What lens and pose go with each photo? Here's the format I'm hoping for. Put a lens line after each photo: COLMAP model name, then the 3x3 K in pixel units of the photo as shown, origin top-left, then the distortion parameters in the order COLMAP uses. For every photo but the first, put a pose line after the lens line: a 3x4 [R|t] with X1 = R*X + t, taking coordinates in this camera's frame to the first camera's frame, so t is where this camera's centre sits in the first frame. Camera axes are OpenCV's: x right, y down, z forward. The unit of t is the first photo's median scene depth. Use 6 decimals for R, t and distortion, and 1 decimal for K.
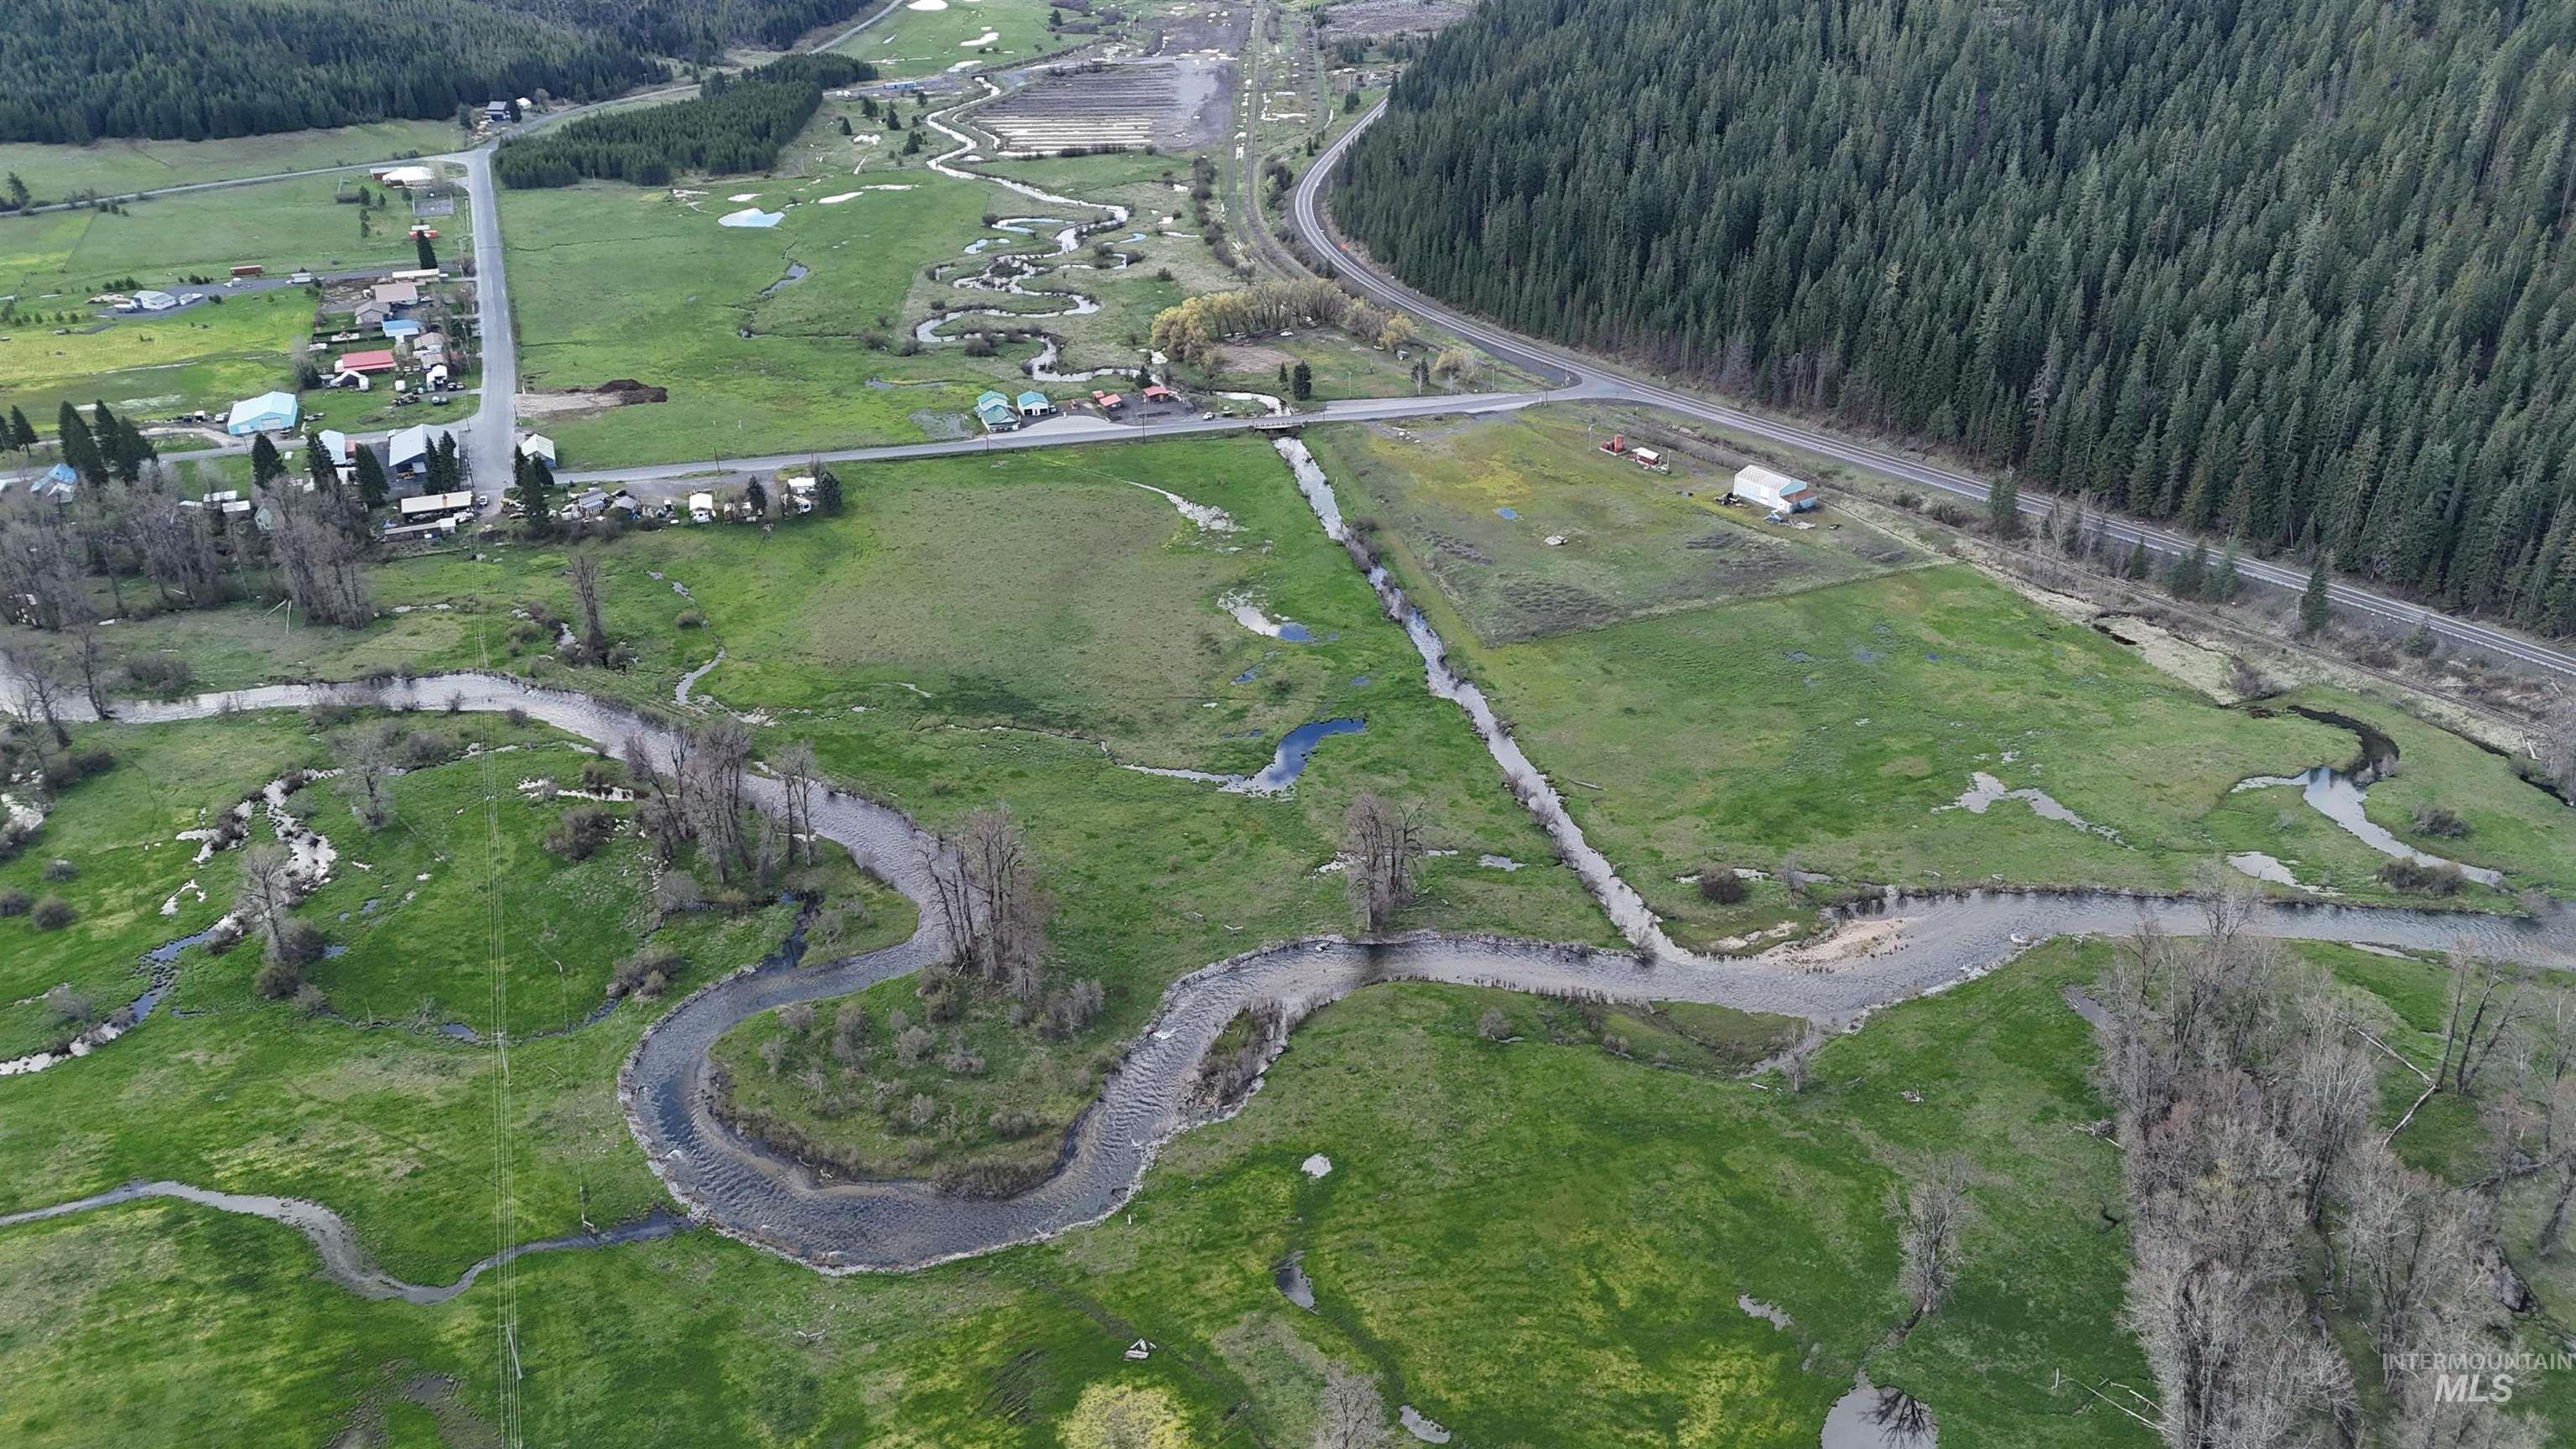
lens RADIAL K [[1883.4, 0, 1288.7], [0, 1883.4, 711.8], [0, 0, 1]] dist [0.074875, -0.062775]
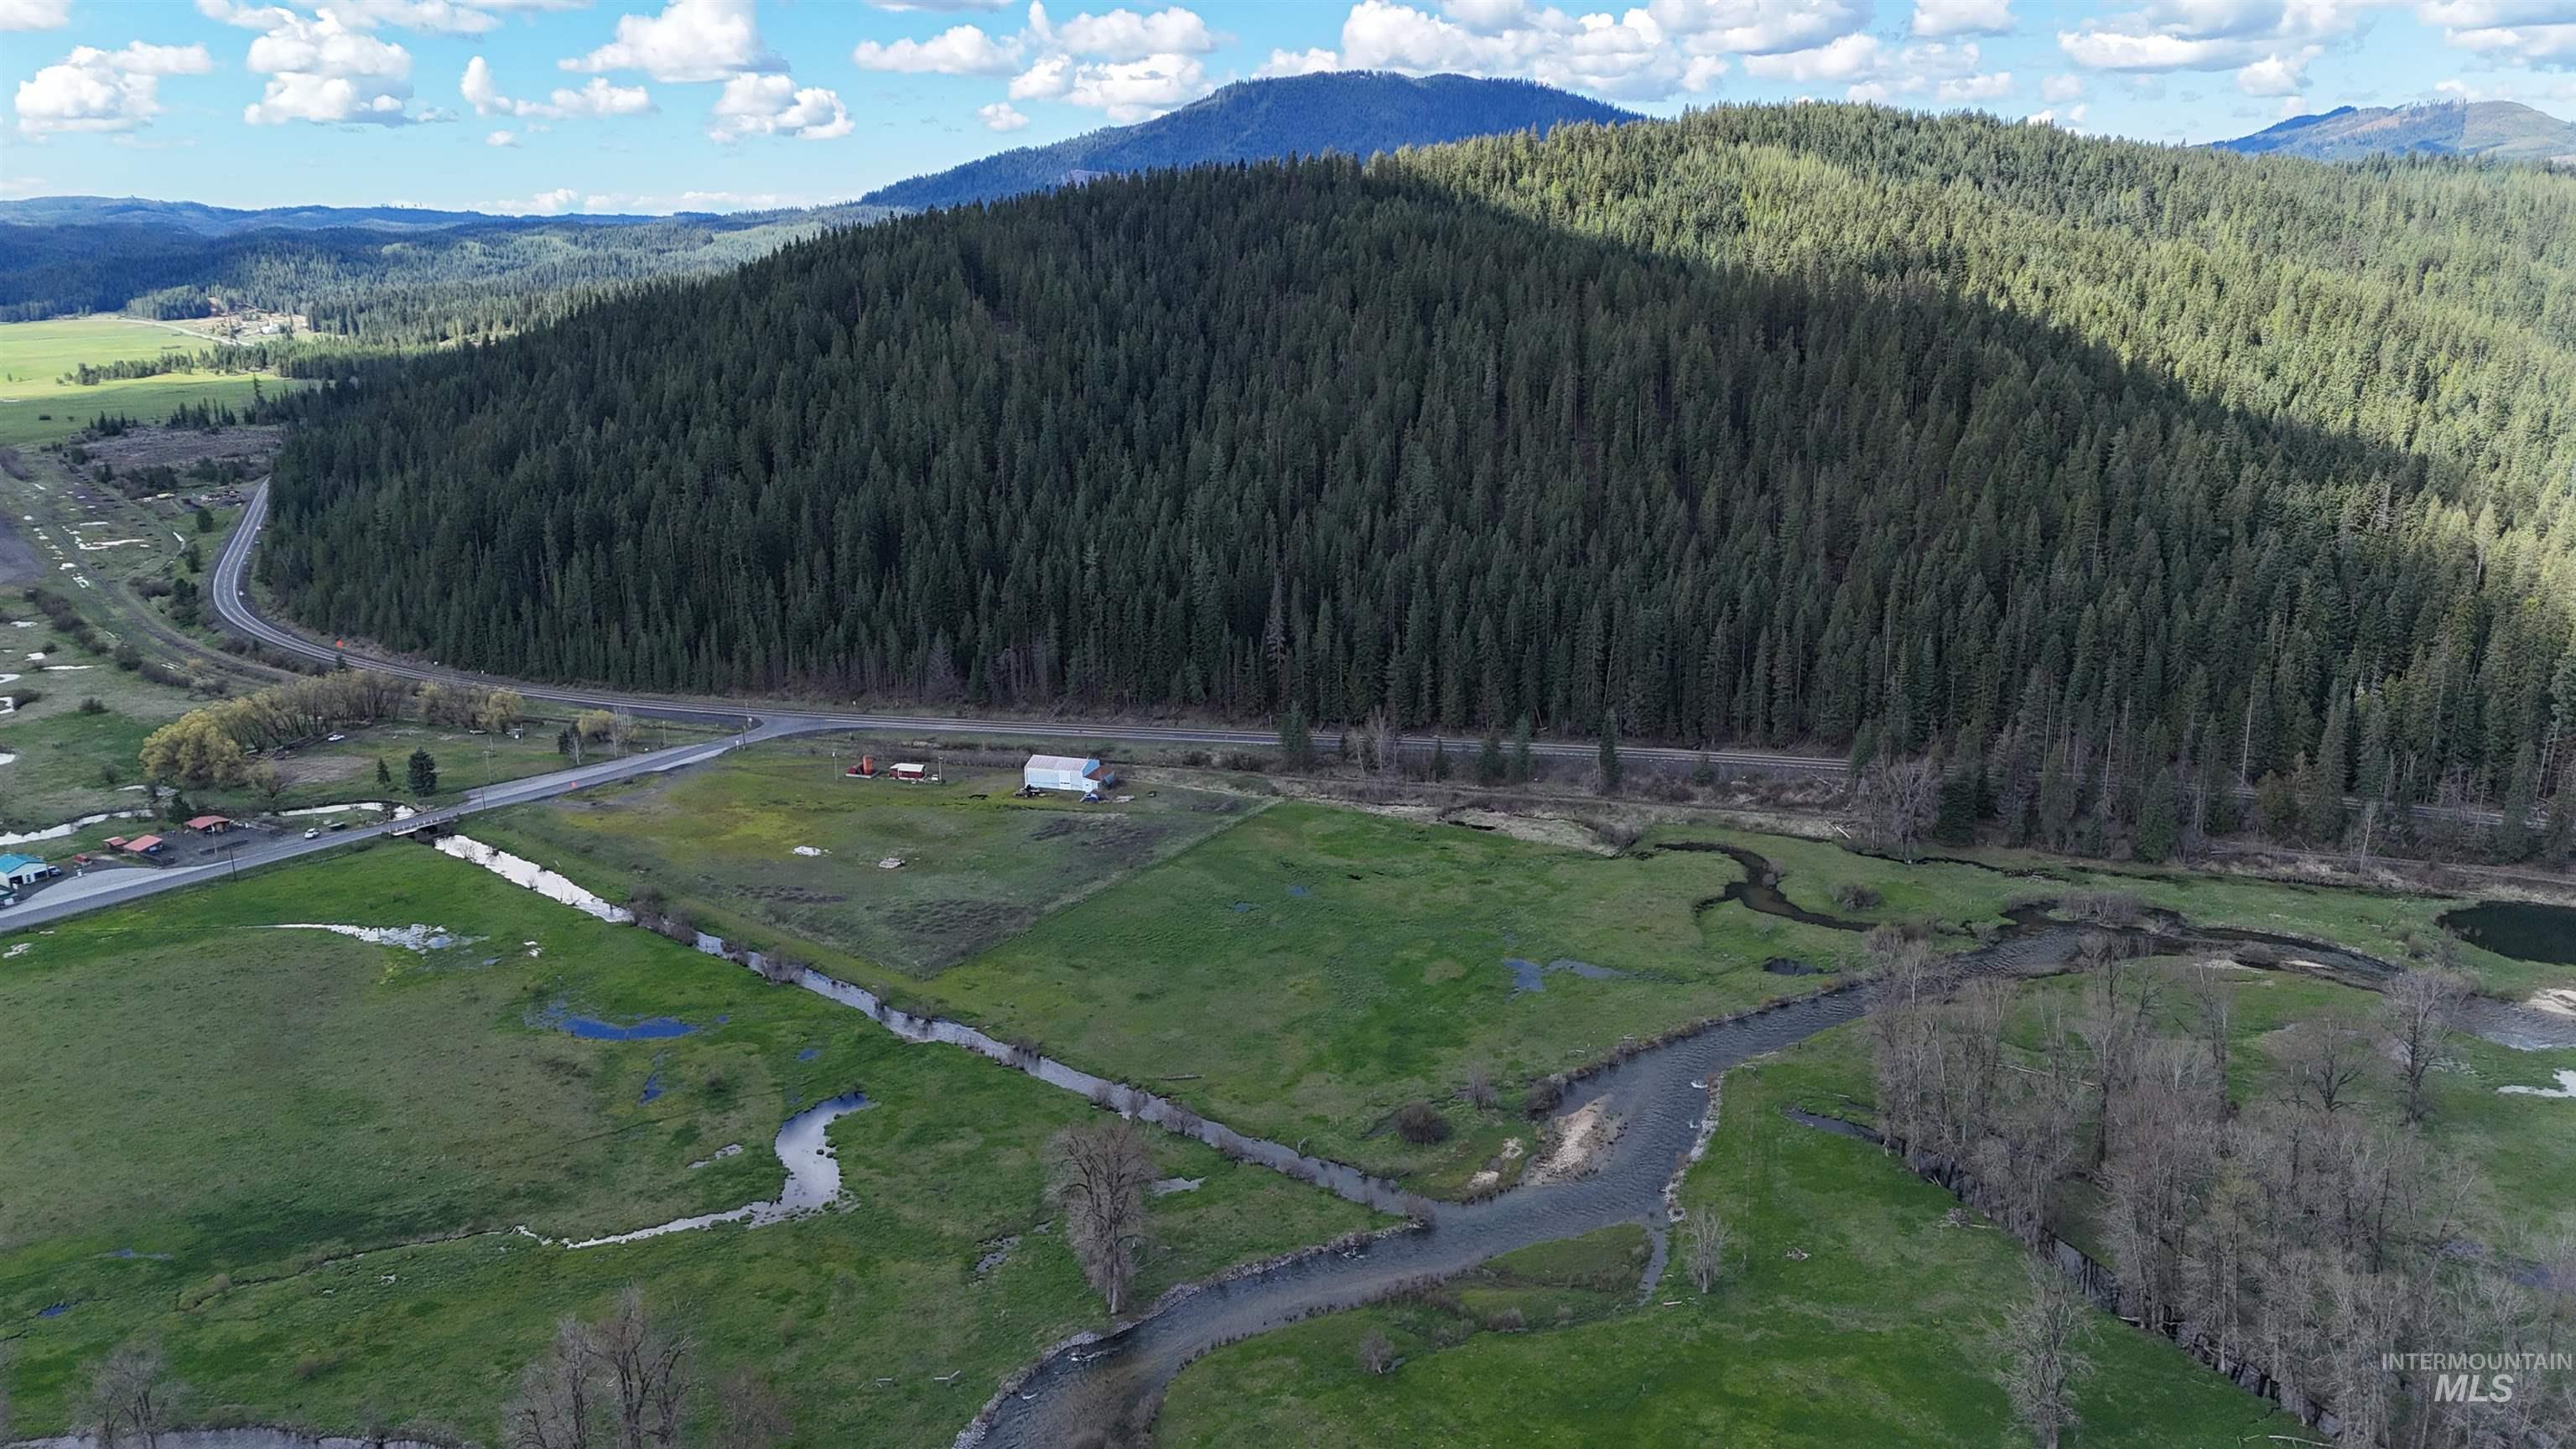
lens RADIAL K [[1882.5, 0, 1289.5], [0, 1882.5, 712.0], [0, 0, 1]] dist [0.083168, -0.078589]
pose [[0.794880, -0.152459, 0.587300, -0.229953], [0.280323, 0.950702, -0.132607, 0.008114], [-0.538131, 0.270040, 0.798432, 0.233096]]
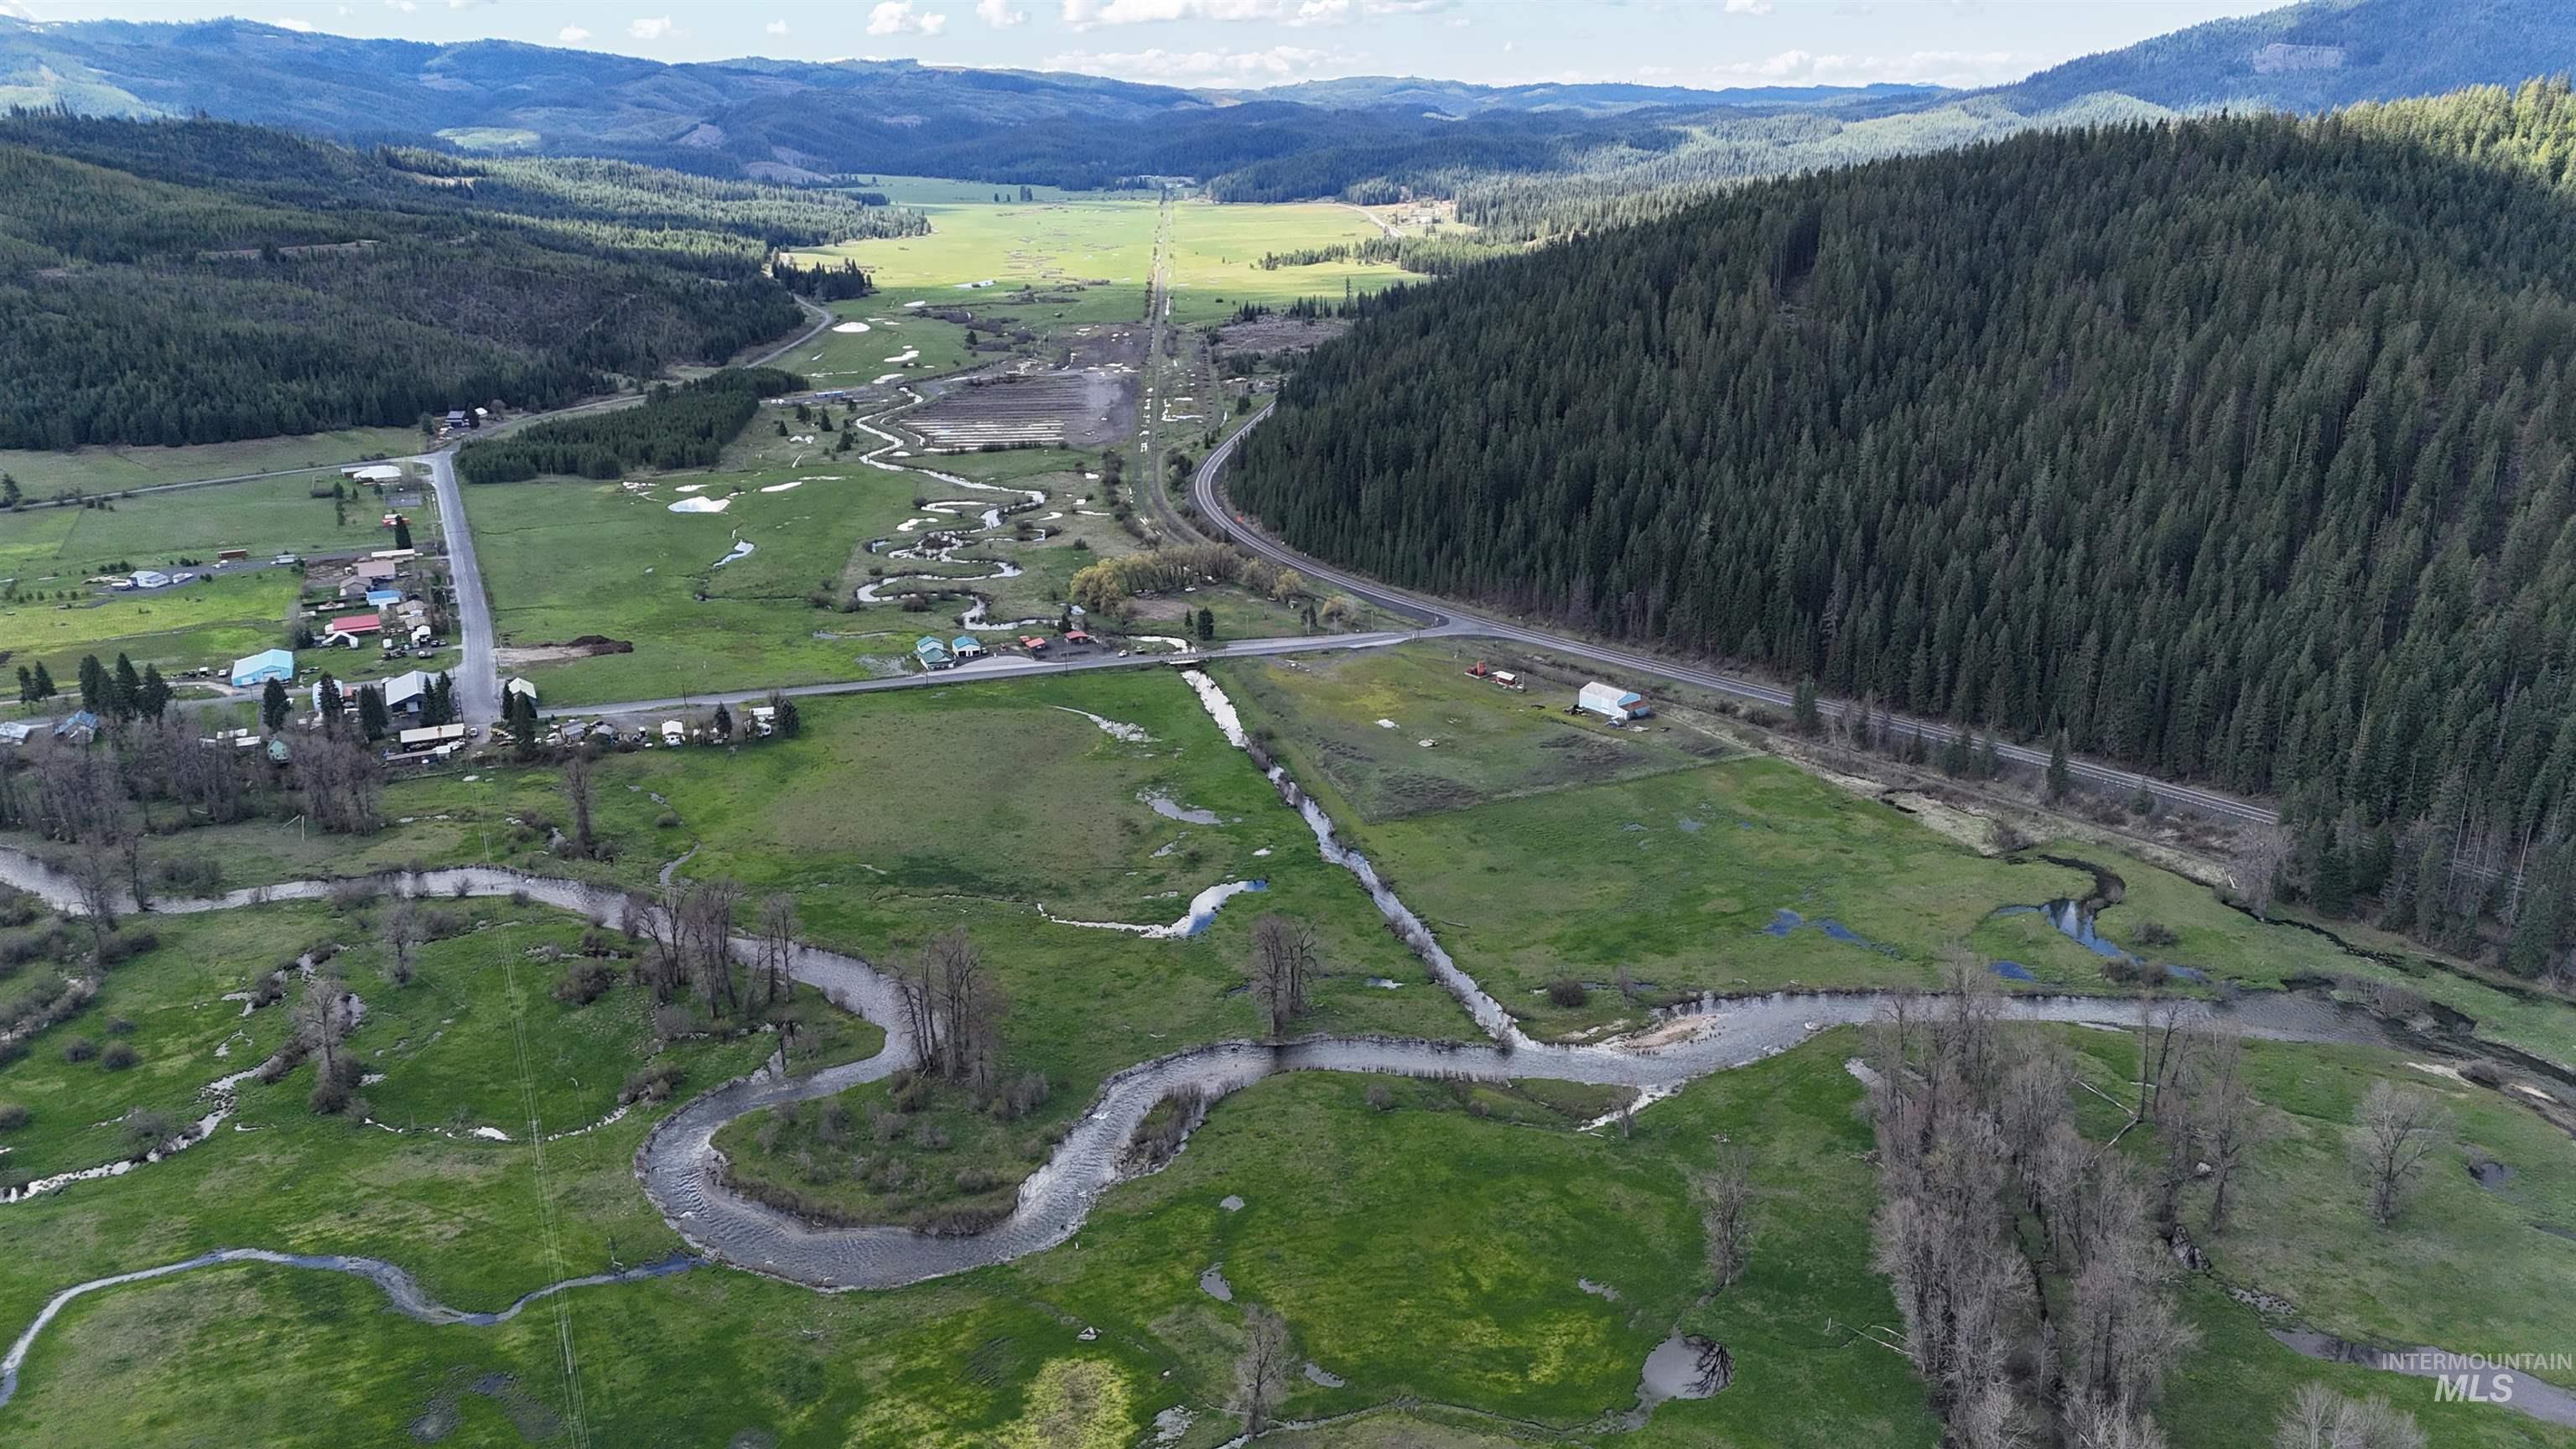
lens RADIAL K [[1870.7, 0, 1291.8], [0, 1870.7, 719.6], [0, 0, 1]] dist [0.083662, -0.077174]
pose [[0.998346, -0.018720, 0.054364, -0.004169], [0.026897, 0.987732, -0.153823, 0.077237], [-0.050818, 0.155030, 0.986602, -0.143768]]
